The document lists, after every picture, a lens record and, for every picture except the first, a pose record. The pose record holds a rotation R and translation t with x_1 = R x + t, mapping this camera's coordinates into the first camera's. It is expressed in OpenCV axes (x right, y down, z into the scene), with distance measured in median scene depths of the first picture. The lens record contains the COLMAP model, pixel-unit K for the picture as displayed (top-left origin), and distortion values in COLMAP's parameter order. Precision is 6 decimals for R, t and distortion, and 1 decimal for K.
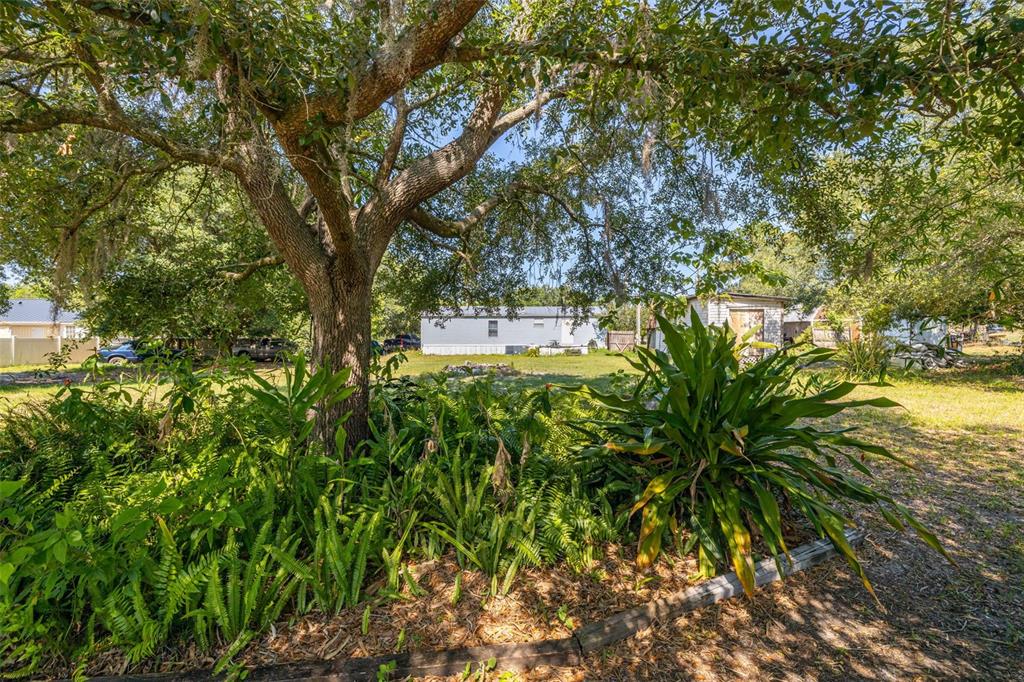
lens RADIAL K [[429.4, 0, 512.3], [0, 429.4, 339.3], [0, 0, 1]] dist [0.008301, -0.000496]
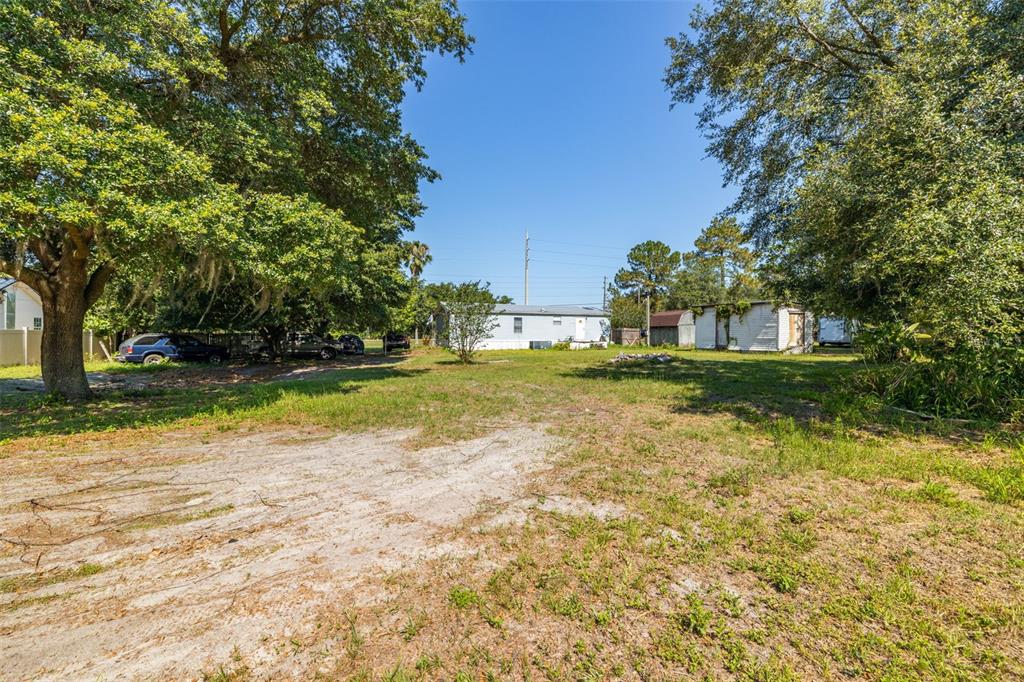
lens RADIAL K [[429.4, 0, 513.2], [0, 429.4, 336.5], [0, 0, 1]] dist [0.008301, -0.000496]
pose [[0.931528, 0.003719, 0.363650, -0.448392], [-0.003272, 0.999993, -0.001843, 0.006143], [-0.363654, 0.000527, 0.931534, 0.018615]]
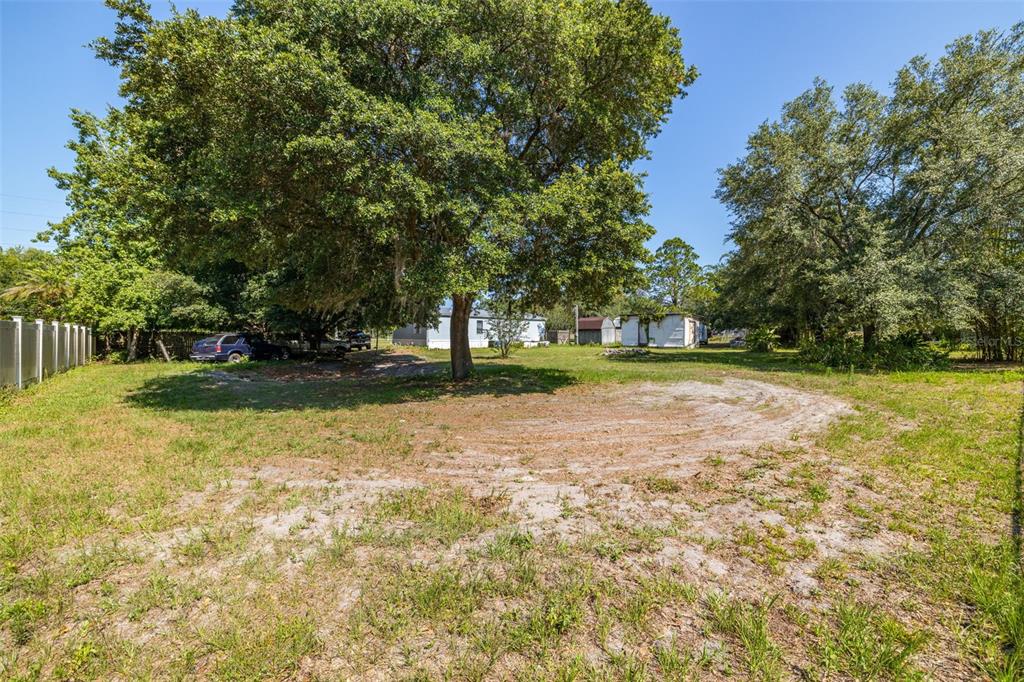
lens RADIAL K [[429.4, 0, 511.6], [0, 429.4, 338.3], [0, 0, 1]] dist [0.008301, -0.000496]
pose [[0.737612, 0.003958, 0.675213, -0.821663], [-0.002937, 0.999992, -0.002652, 0.010830], [-0.675218, -0.000027, 0.737618, 0.032147]]
